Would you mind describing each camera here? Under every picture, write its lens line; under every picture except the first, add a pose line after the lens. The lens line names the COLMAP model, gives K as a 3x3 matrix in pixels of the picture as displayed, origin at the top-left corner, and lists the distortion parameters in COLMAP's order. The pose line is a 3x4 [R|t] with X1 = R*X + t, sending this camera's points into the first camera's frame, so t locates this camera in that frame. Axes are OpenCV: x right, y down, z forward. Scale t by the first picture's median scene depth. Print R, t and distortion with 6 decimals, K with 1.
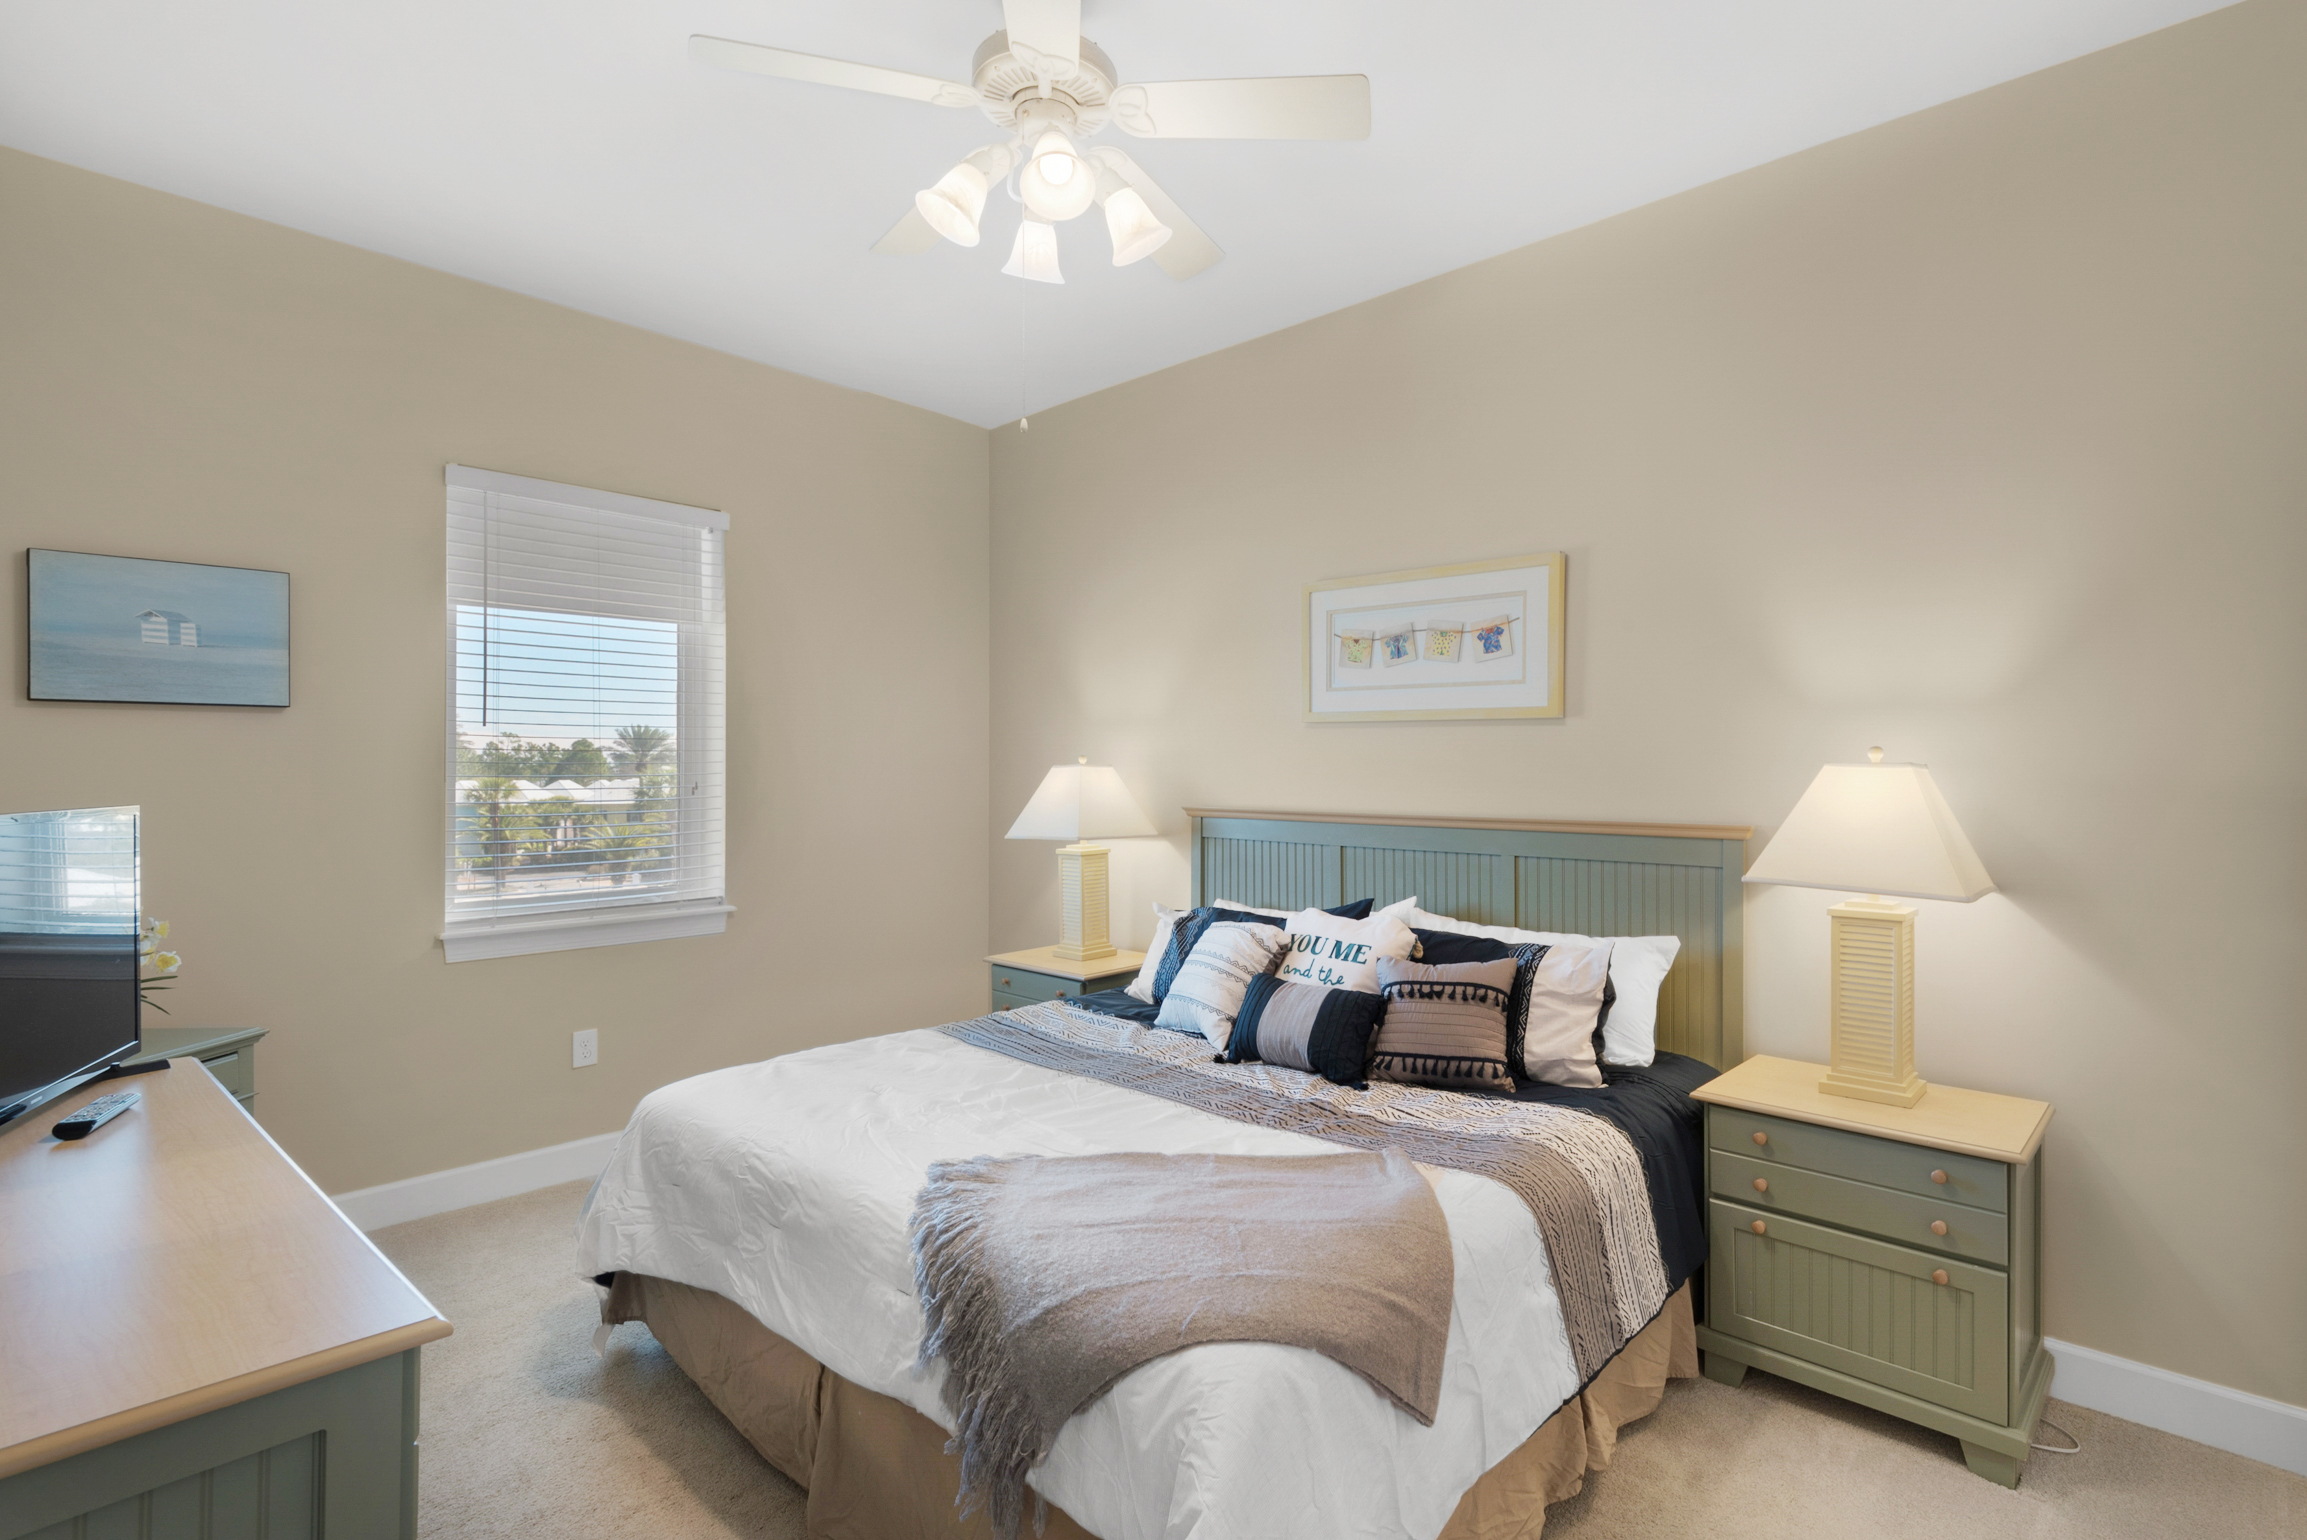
lens RADIAL K [[1076.5, 0, 1164.9], [0, 1076.5, 754.0], [0, 0, 1]] dist [0.026965, -0.002069]
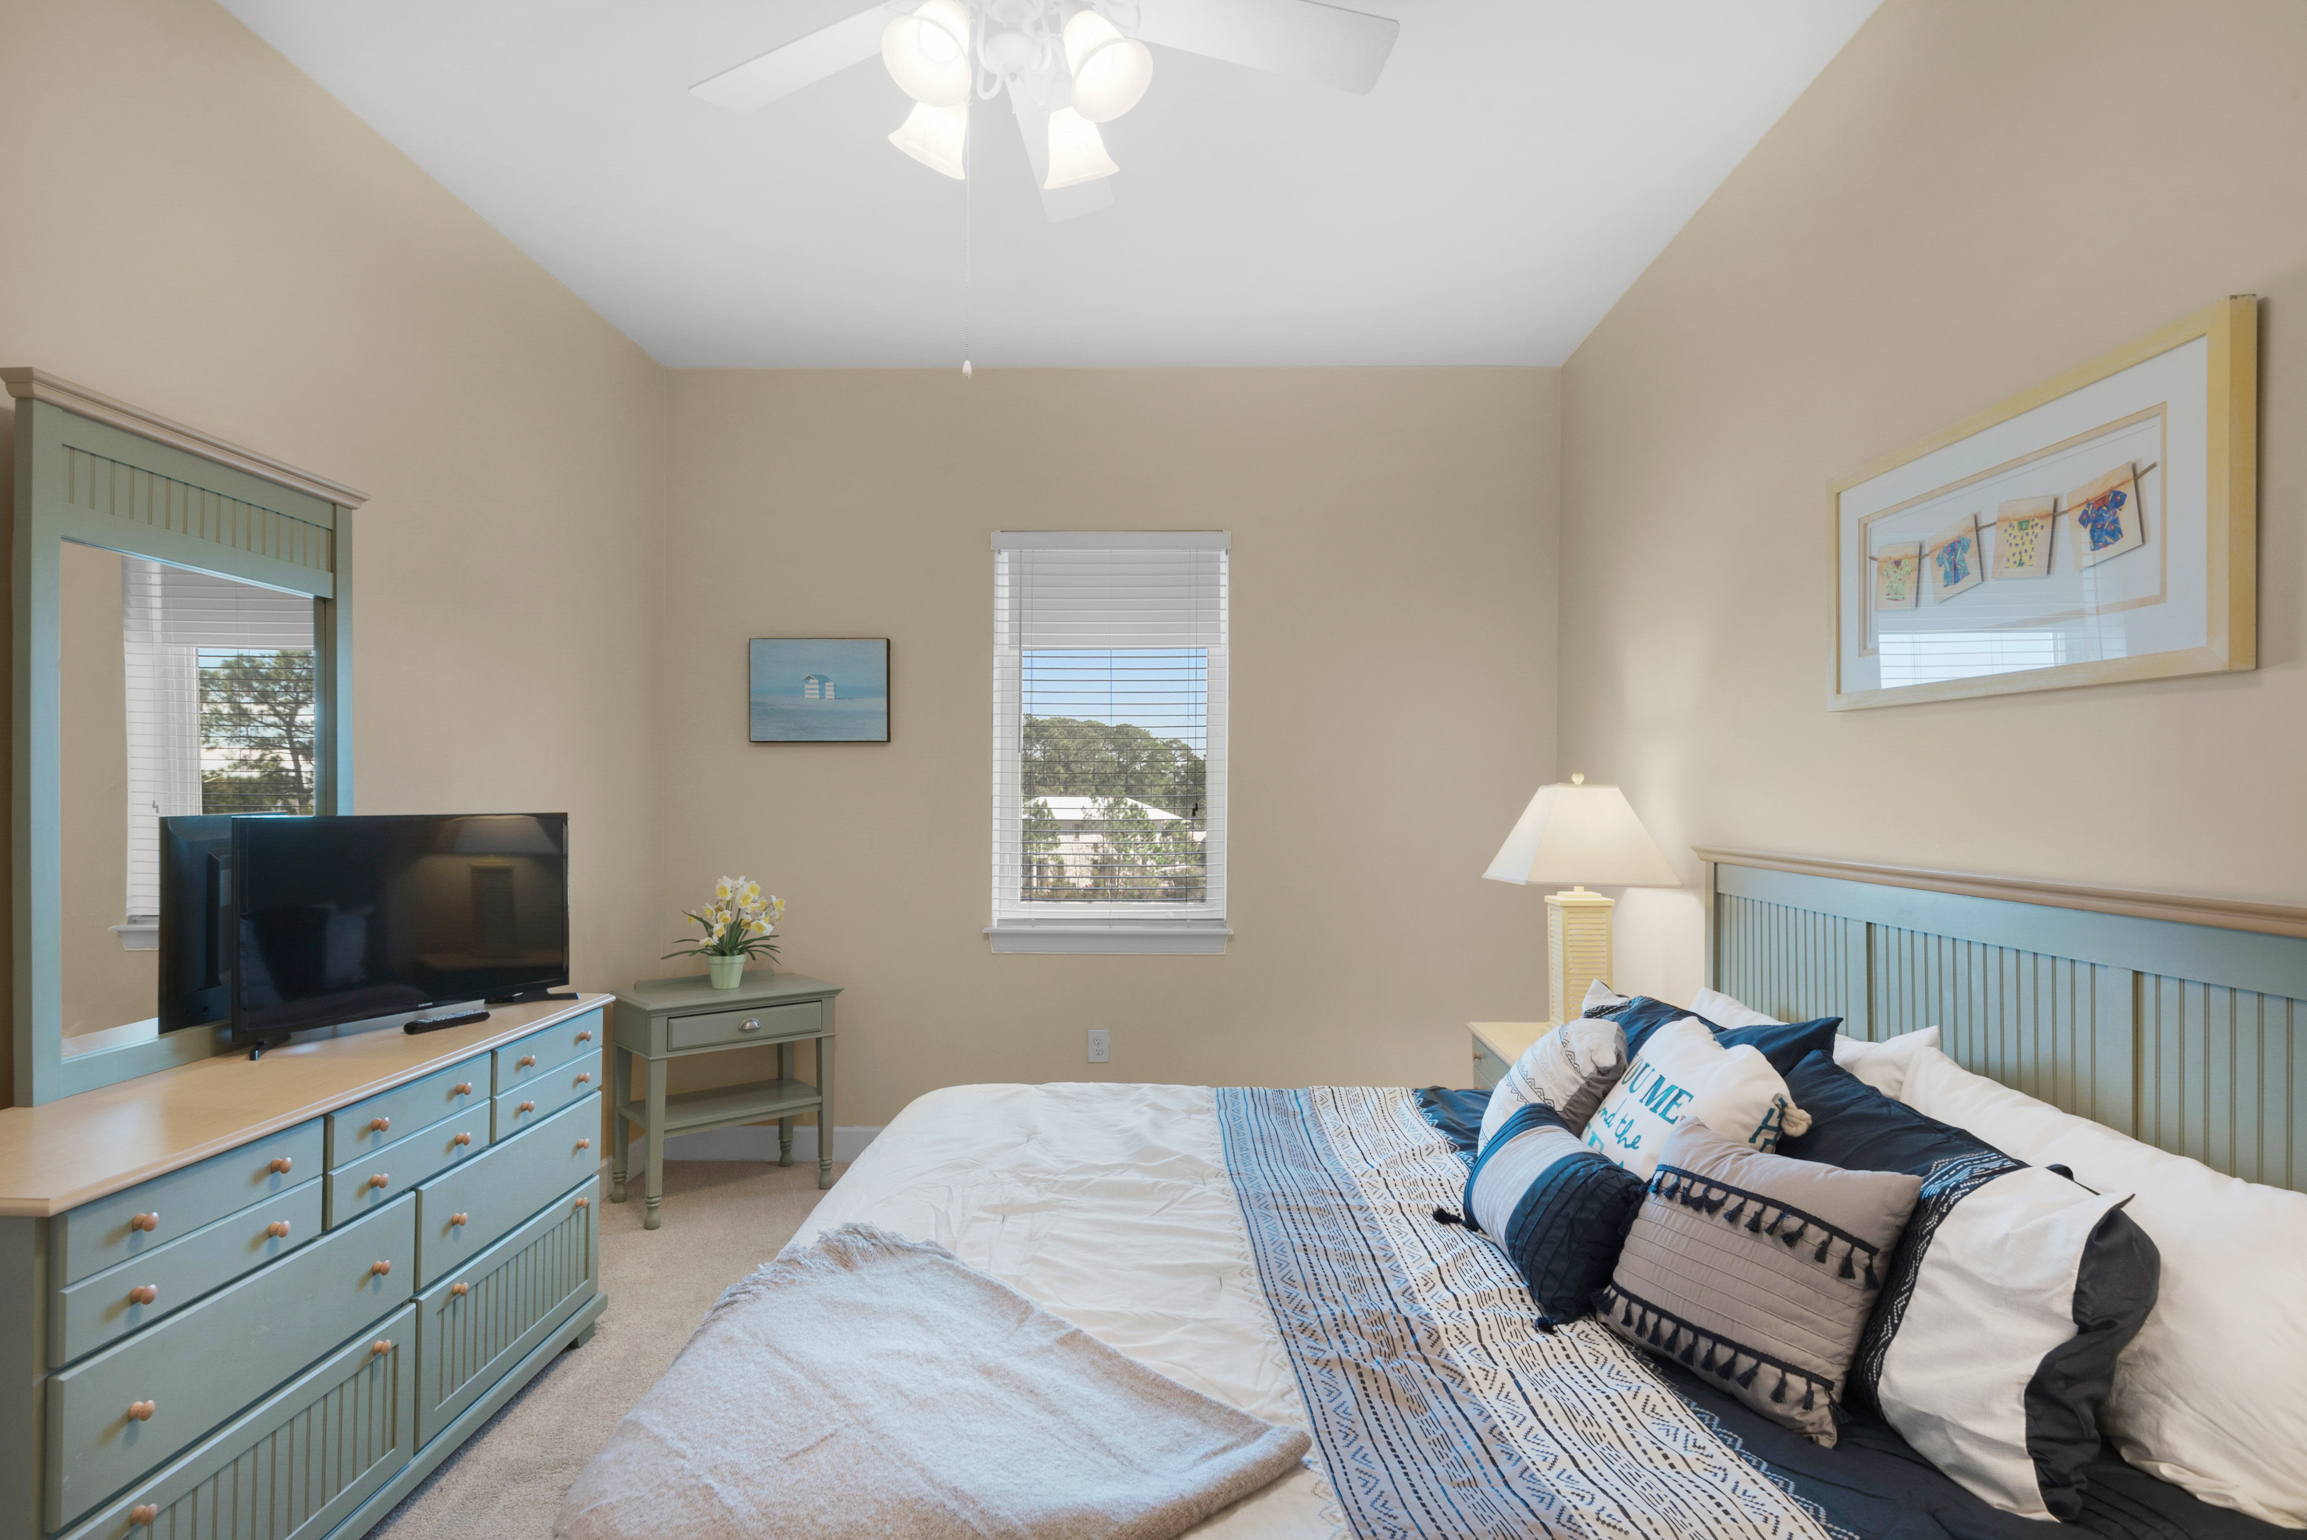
lens RADIAL K [[1118.3, 0, 1168.4], [0, 1118.3, 780.2], [0, 0, 1]] dist [0.001887, -0.002713]
pose [[0.668080, -0.007619, -0.744051, 0.406811], [0.007519, 0.999966, -0.003488, 0.010049], [0.744052, -0.003264, 0.668114, 0.360158]]
